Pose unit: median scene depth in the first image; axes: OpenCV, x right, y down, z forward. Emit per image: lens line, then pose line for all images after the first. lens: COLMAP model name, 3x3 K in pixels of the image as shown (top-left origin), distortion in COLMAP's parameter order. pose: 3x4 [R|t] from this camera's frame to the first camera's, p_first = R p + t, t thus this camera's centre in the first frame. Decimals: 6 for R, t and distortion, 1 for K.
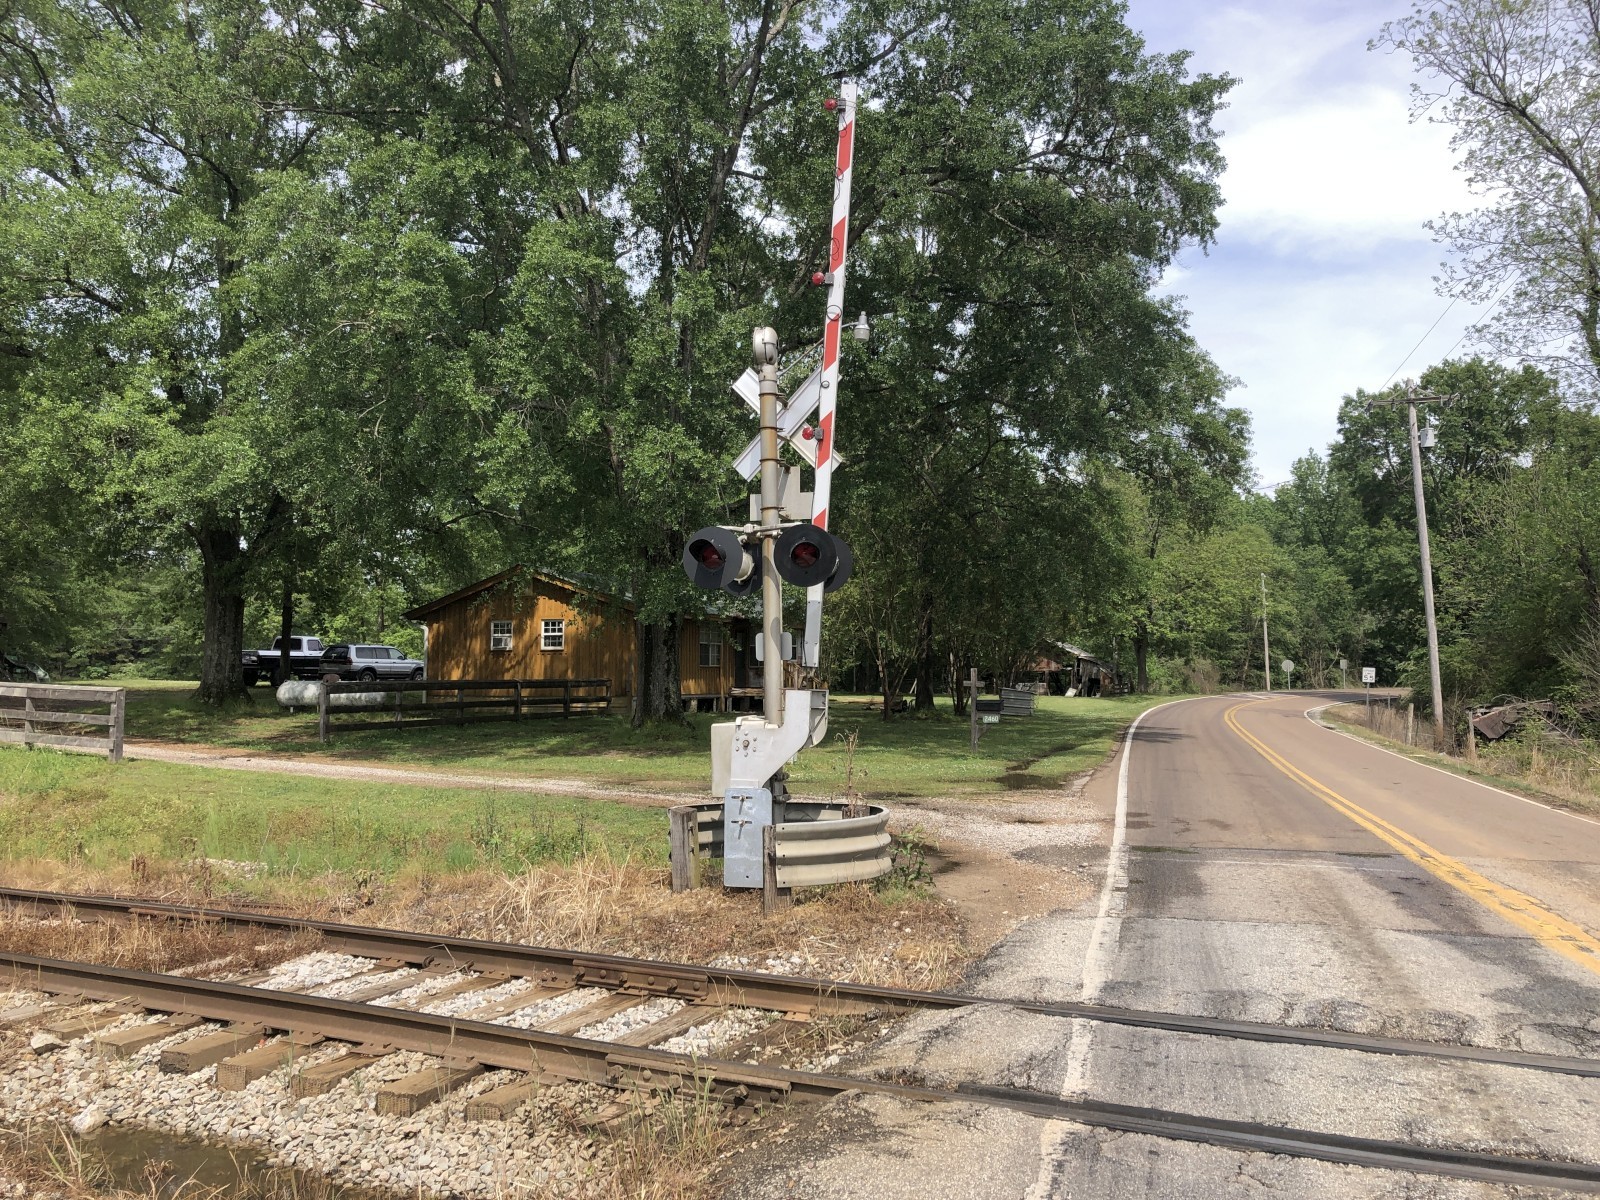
lens RADIAL K [[1315.3, 0, 798.6], [0, 1315.3, 573.2], [0, 0, 1]] dist [0.043948, -0.046348]
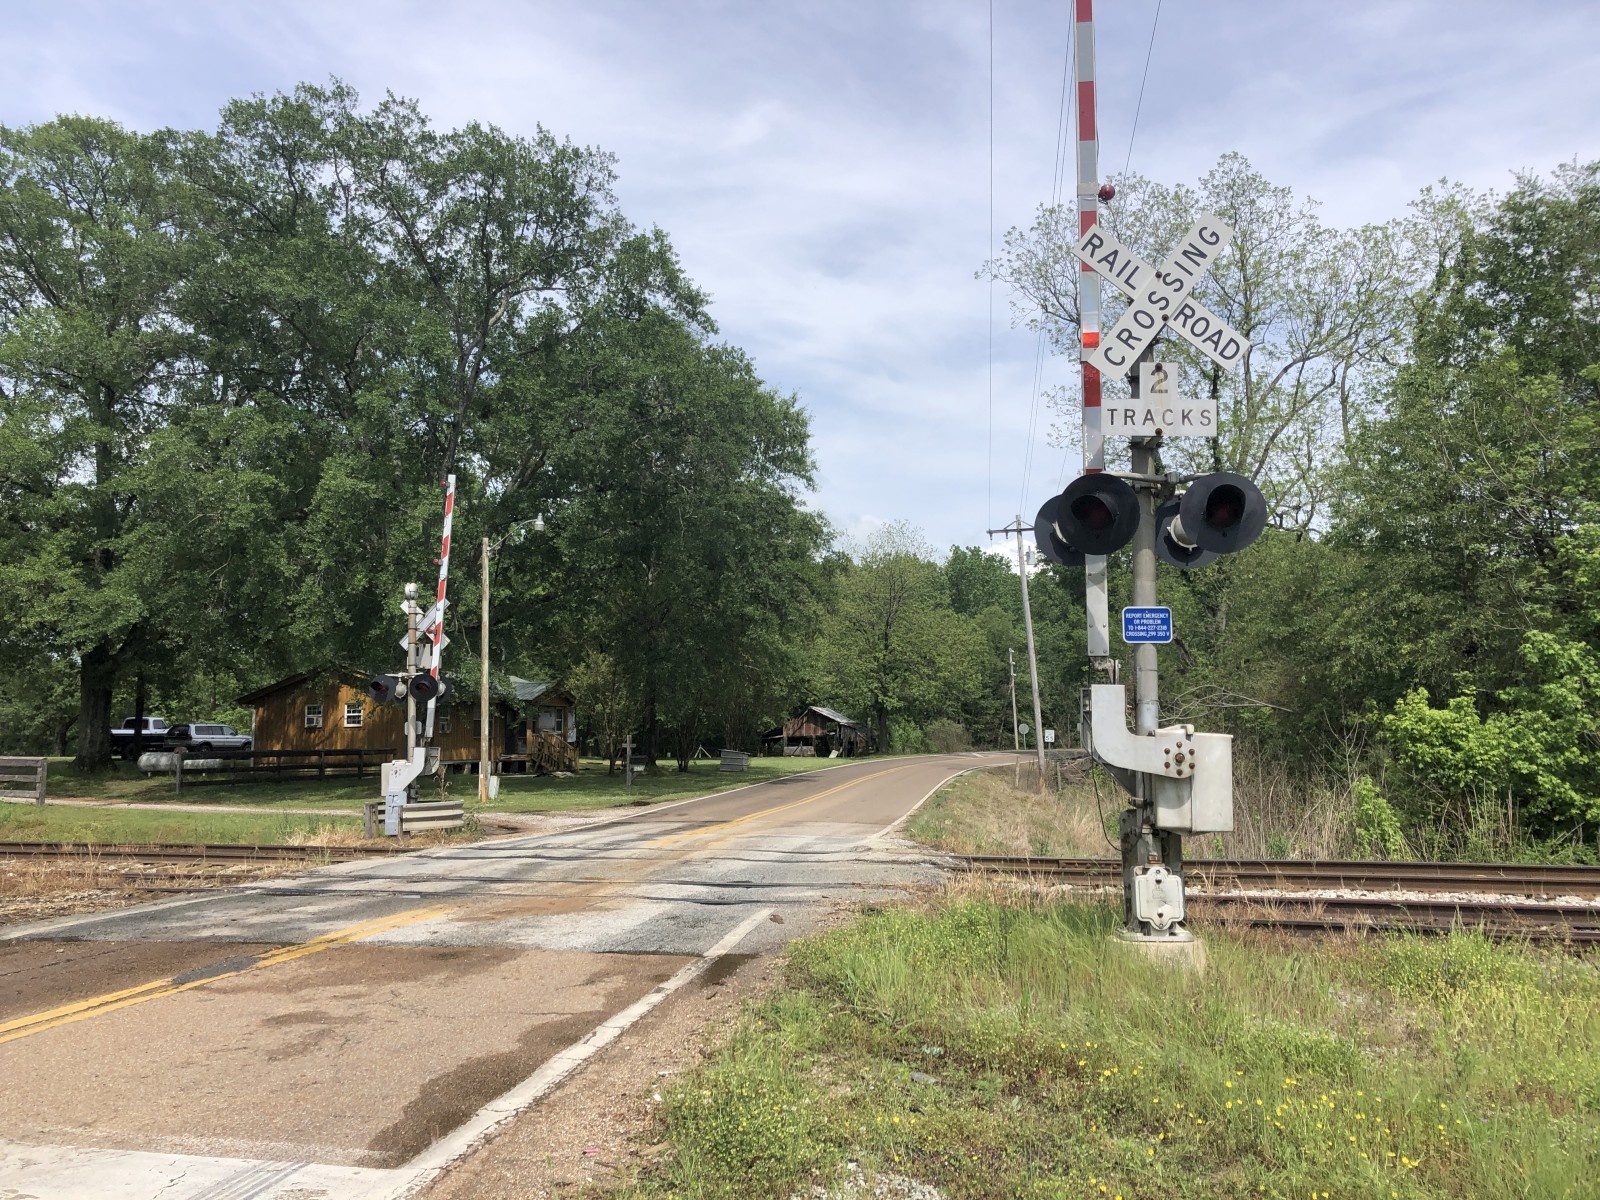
lens RADIAL K [[1315.3, 0, 781.7], [0, 1315.3, 554.9], [0, 0, 1]] dist [0.043948, -0.046348]
pose [[0.994875, -0.000121, 0.101116, 0.131092], [0.006667, 0.997902, -0.064400, -0.030659], [-0.100896, 0.064744, 0.992788, -0.451523]]
